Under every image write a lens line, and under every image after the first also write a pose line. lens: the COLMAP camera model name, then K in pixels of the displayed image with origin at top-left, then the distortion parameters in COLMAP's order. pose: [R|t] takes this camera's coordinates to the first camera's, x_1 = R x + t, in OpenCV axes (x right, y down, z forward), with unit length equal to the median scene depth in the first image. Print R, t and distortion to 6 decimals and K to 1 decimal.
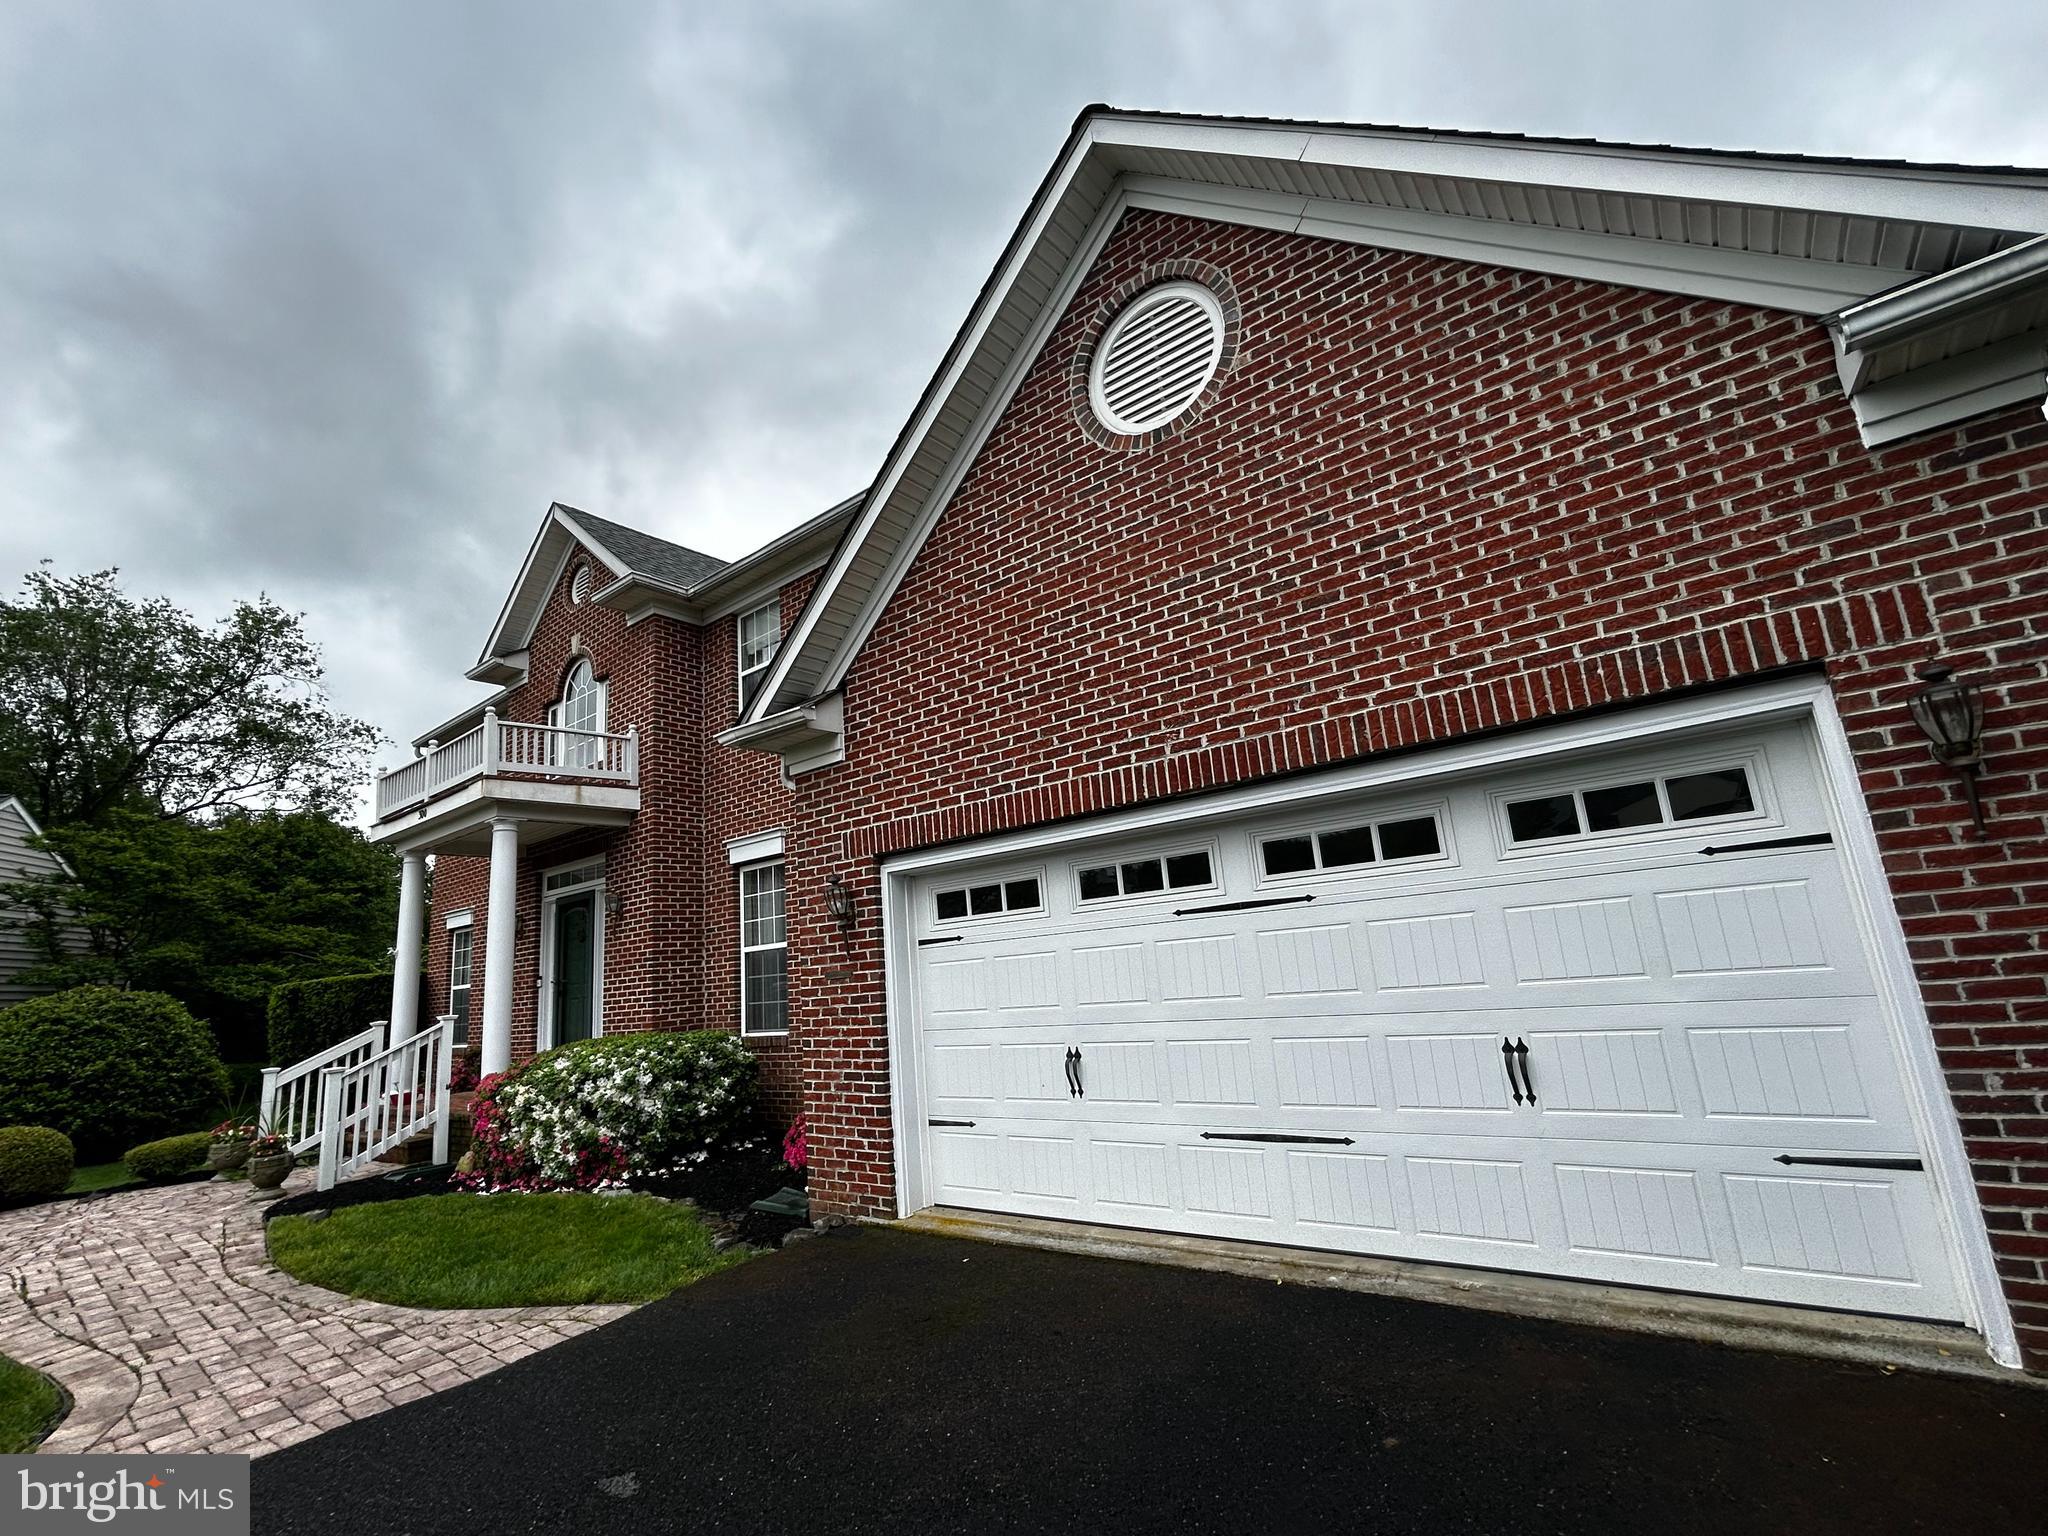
lens RADIAL K [[910.1, 0, 1024.0], [0, 910.1, 768.0], [0, 0, 1]] dist [-0.001987, -0.000214]
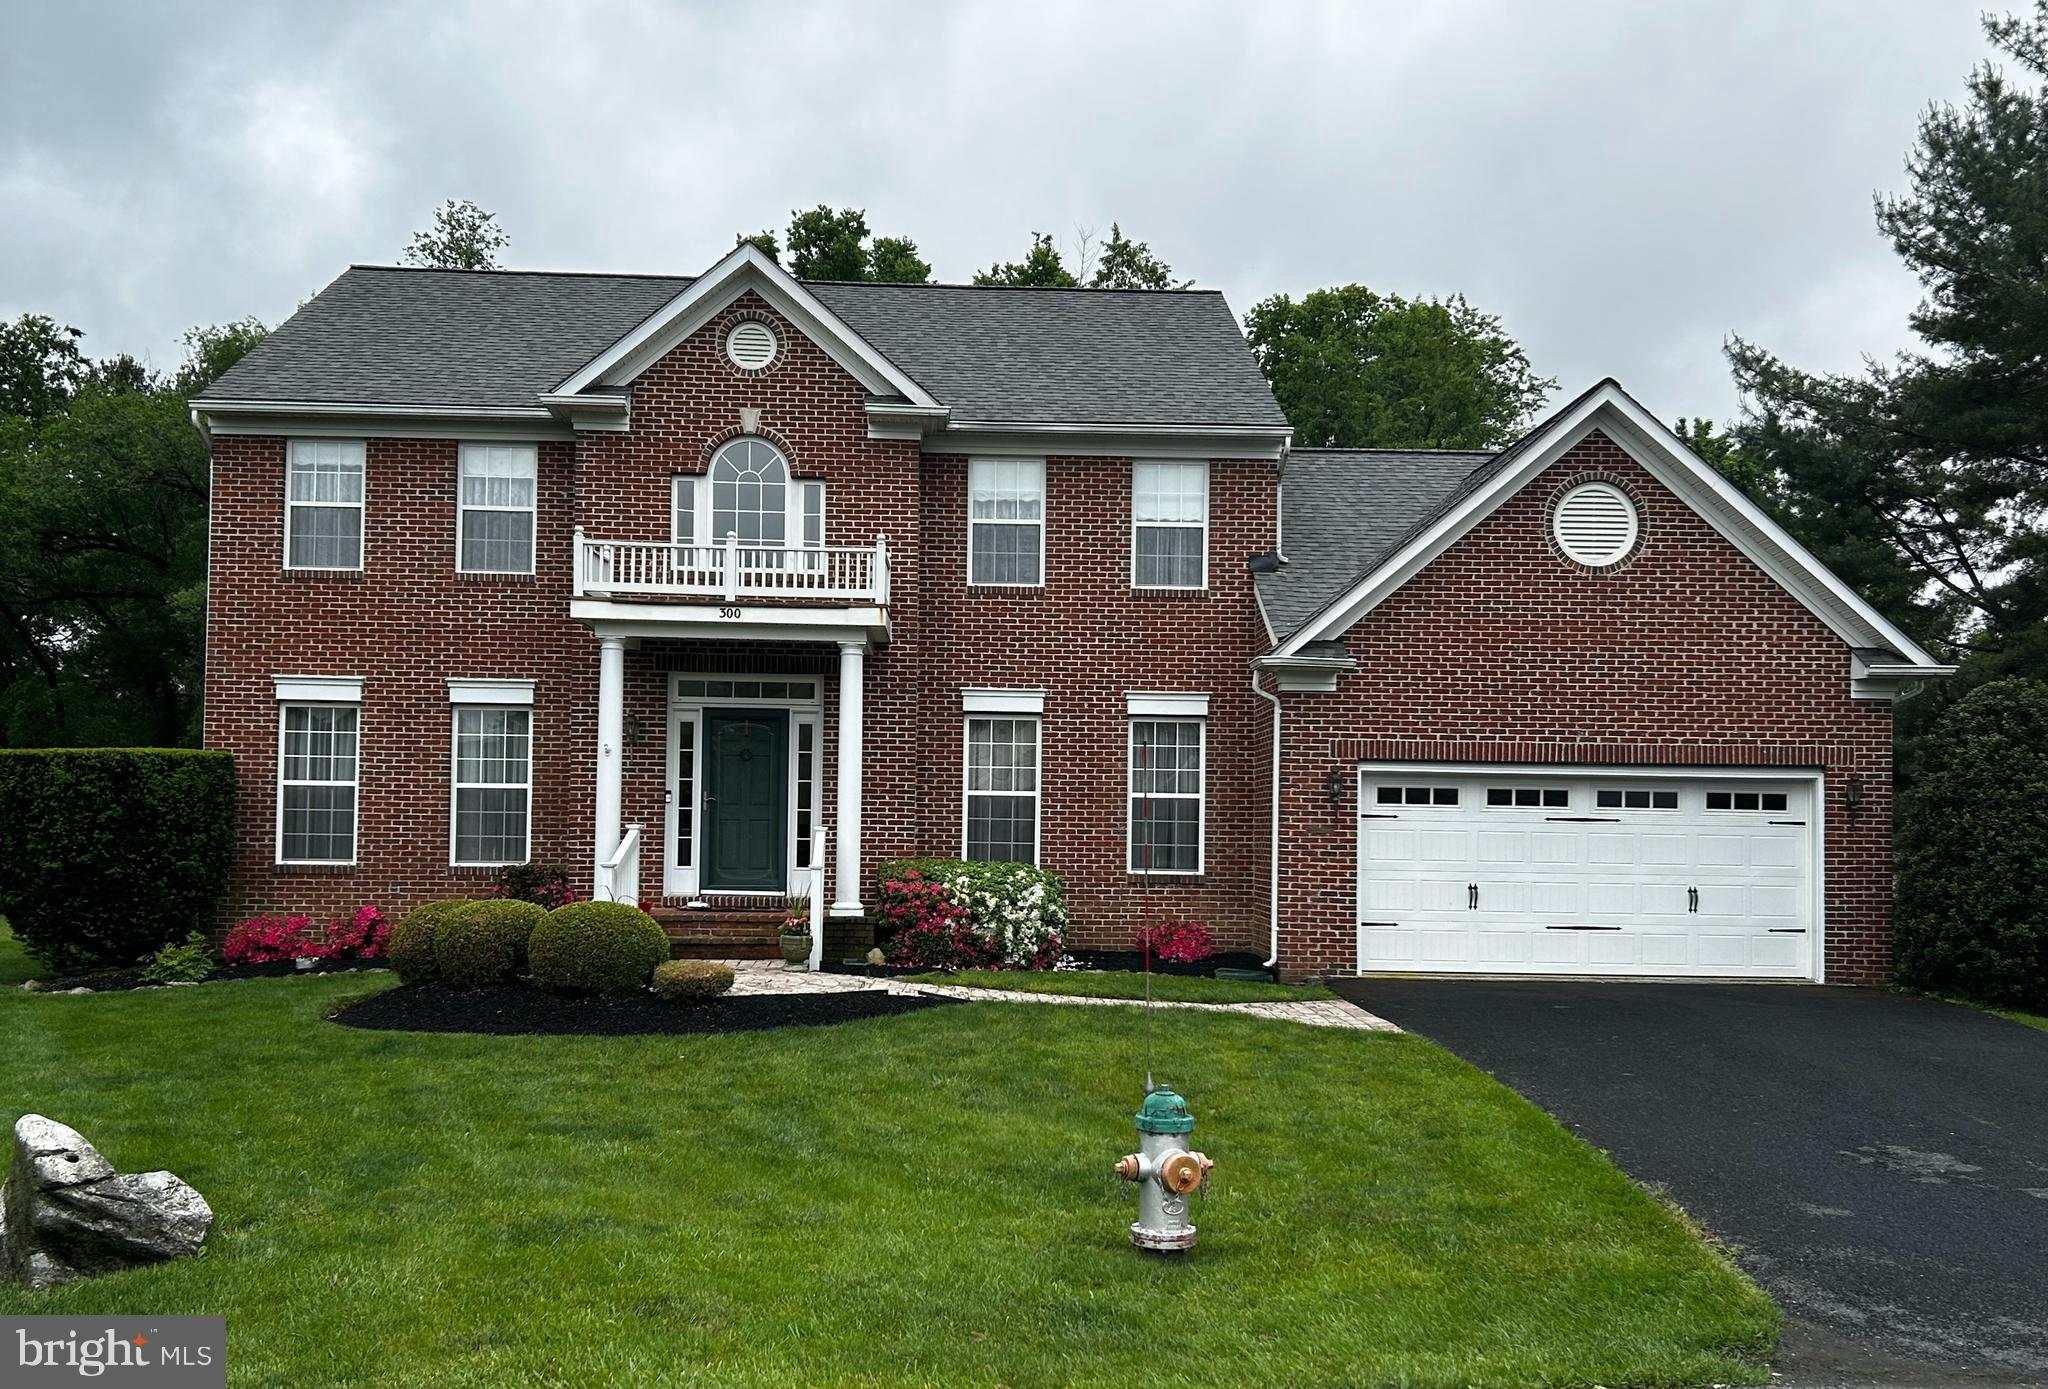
lens RADIAL K [[1912.1, 0, 1016.5], [0, 1912.1, 767.5], [0, 0, 1]] dist [0.098154, -0.158240]
pose [[0.755947, 0.118291, 0.643857, -3.302775], [-0.215871, 0.973569, 0.074587, -0.009032], [-0.618016, -0.195374, 0.761502, -1.385757]]
